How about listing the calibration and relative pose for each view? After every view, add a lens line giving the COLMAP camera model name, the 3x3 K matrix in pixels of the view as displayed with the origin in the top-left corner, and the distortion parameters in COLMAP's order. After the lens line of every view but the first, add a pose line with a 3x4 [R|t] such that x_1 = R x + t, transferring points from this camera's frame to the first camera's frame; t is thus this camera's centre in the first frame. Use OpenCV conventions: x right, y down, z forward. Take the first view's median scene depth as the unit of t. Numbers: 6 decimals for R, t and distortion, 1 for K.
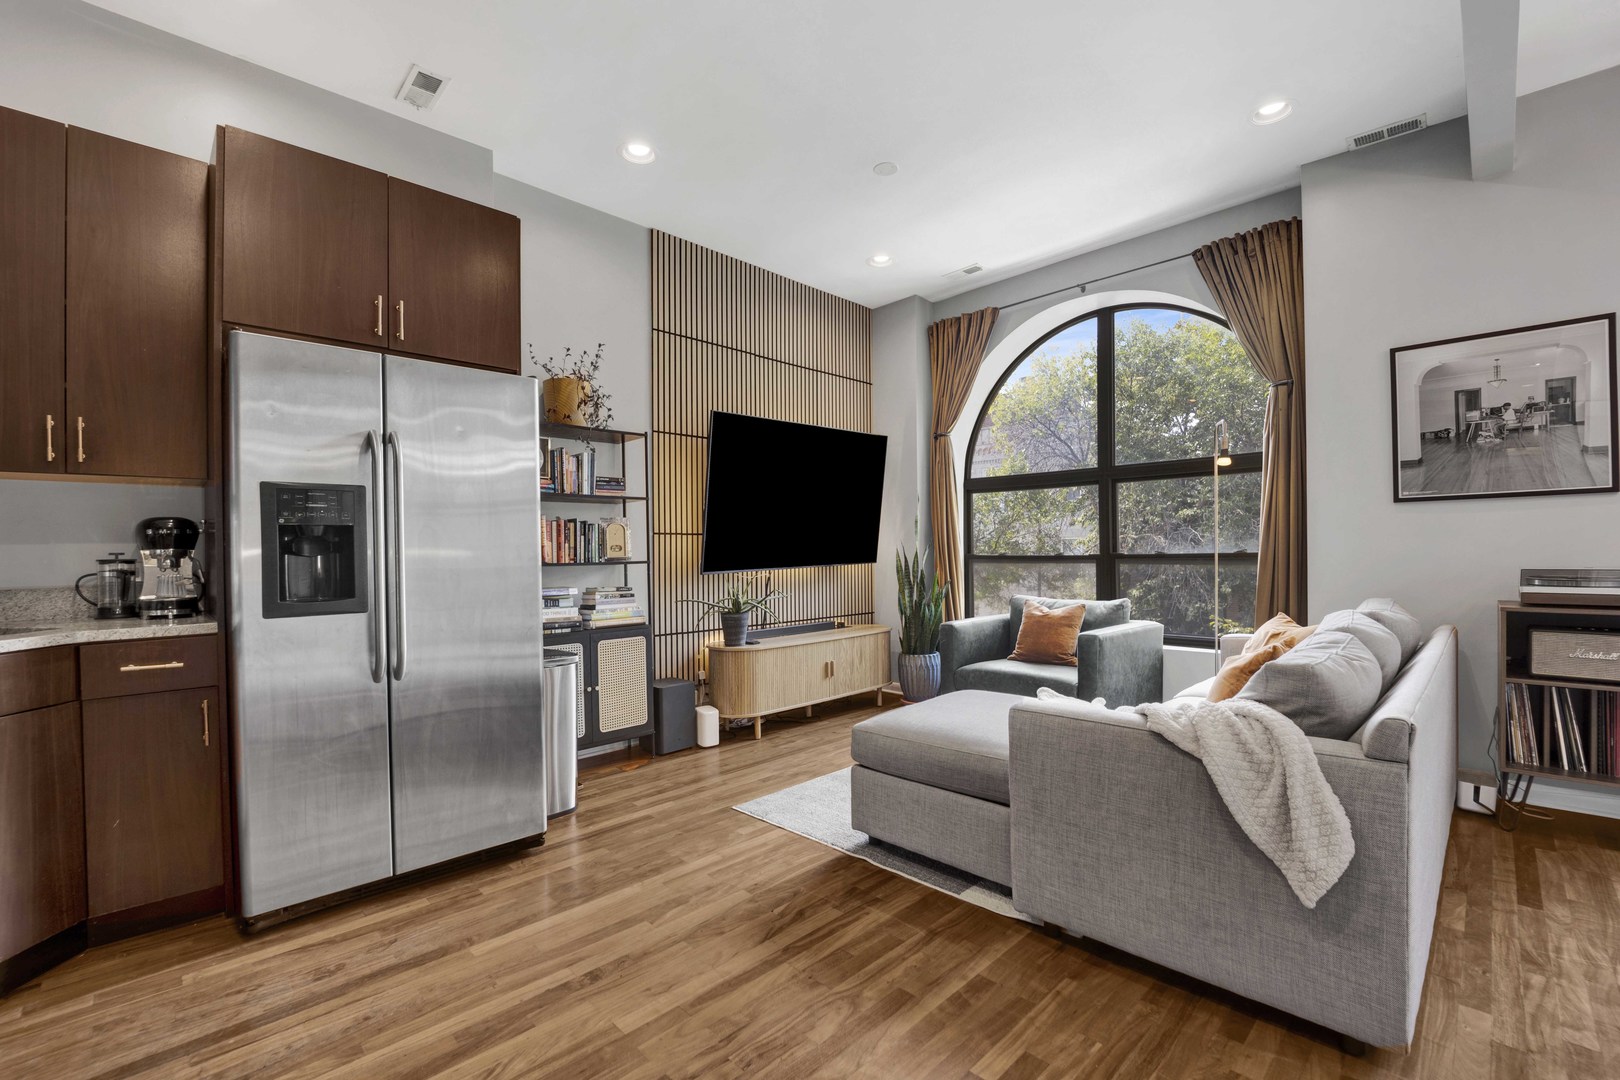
lens RADIAL K [[692.1, 0, 811.1], [0, 692.1, 553.2], [0, 0, 1]] dist [-0.026010, 0.000373]
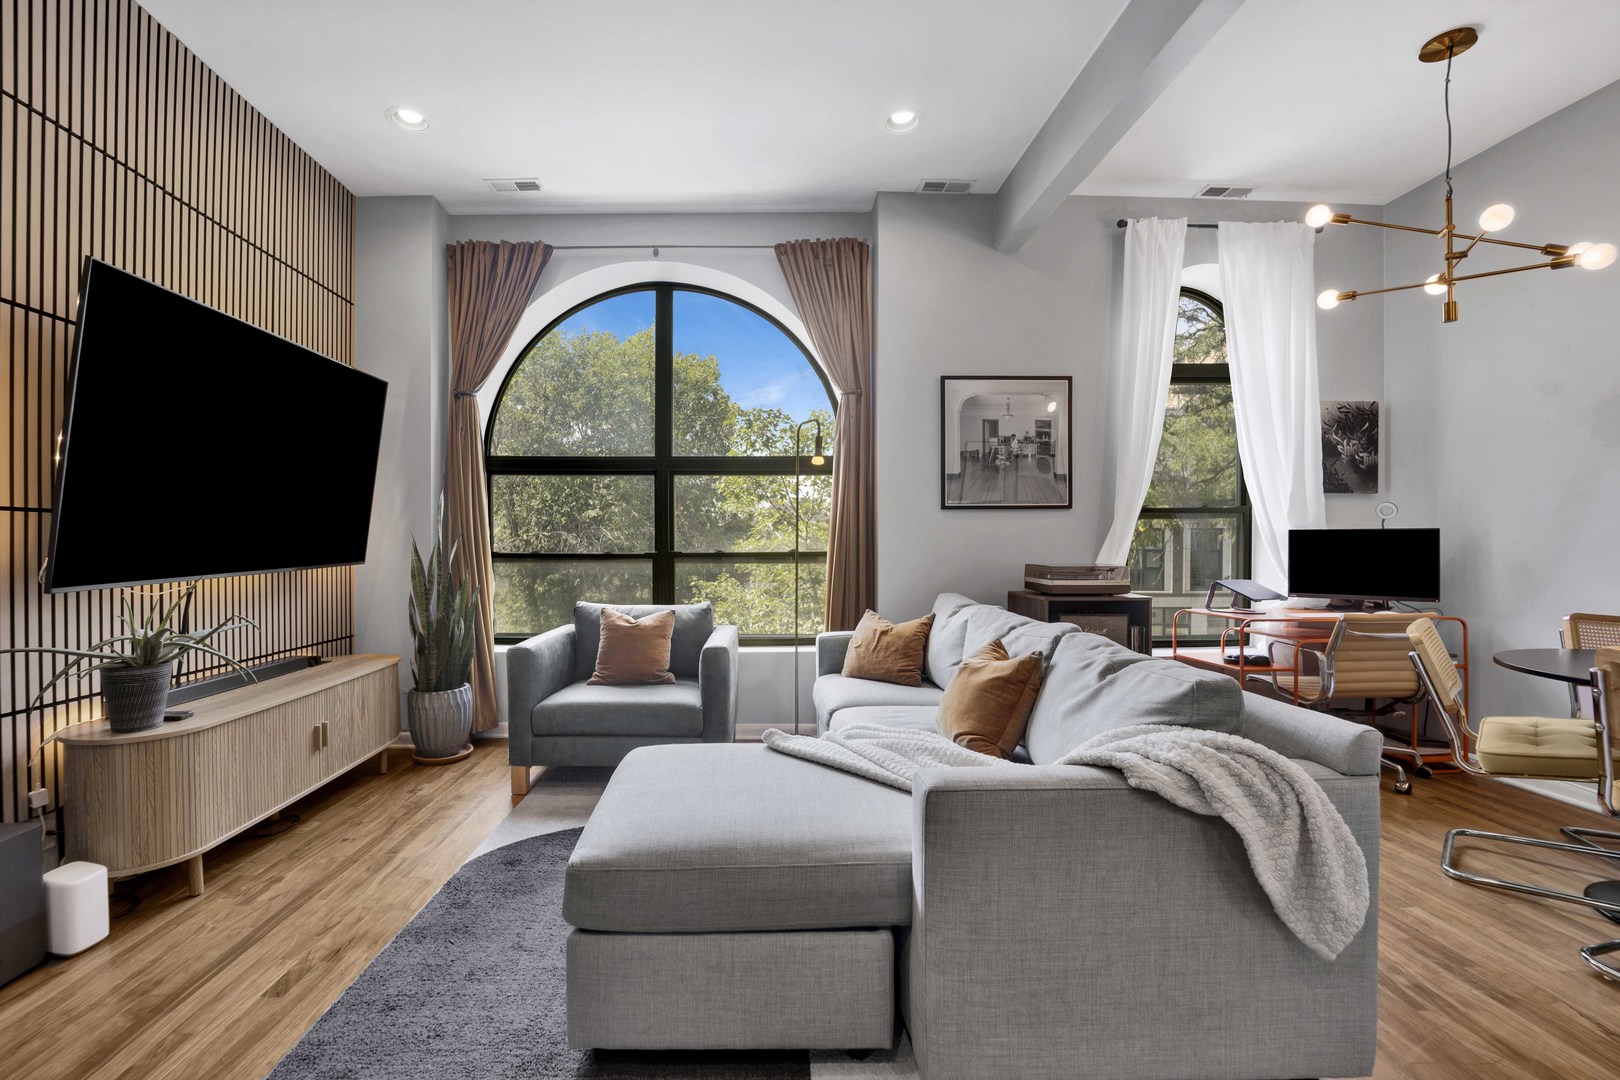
lens RADIAL K [[692.1, 0, 811.1], [0, 692.1, 553.2], [0, 0, 1]] dist [-0.026010, 0.000373]
pose [[0.695740, 0.002199, 0.718291, -0.122703], [-0.005778, 0.999980, 0.002536, -0.001410], [-0.718271, -0.005915, 0.695739, 0.294593]]
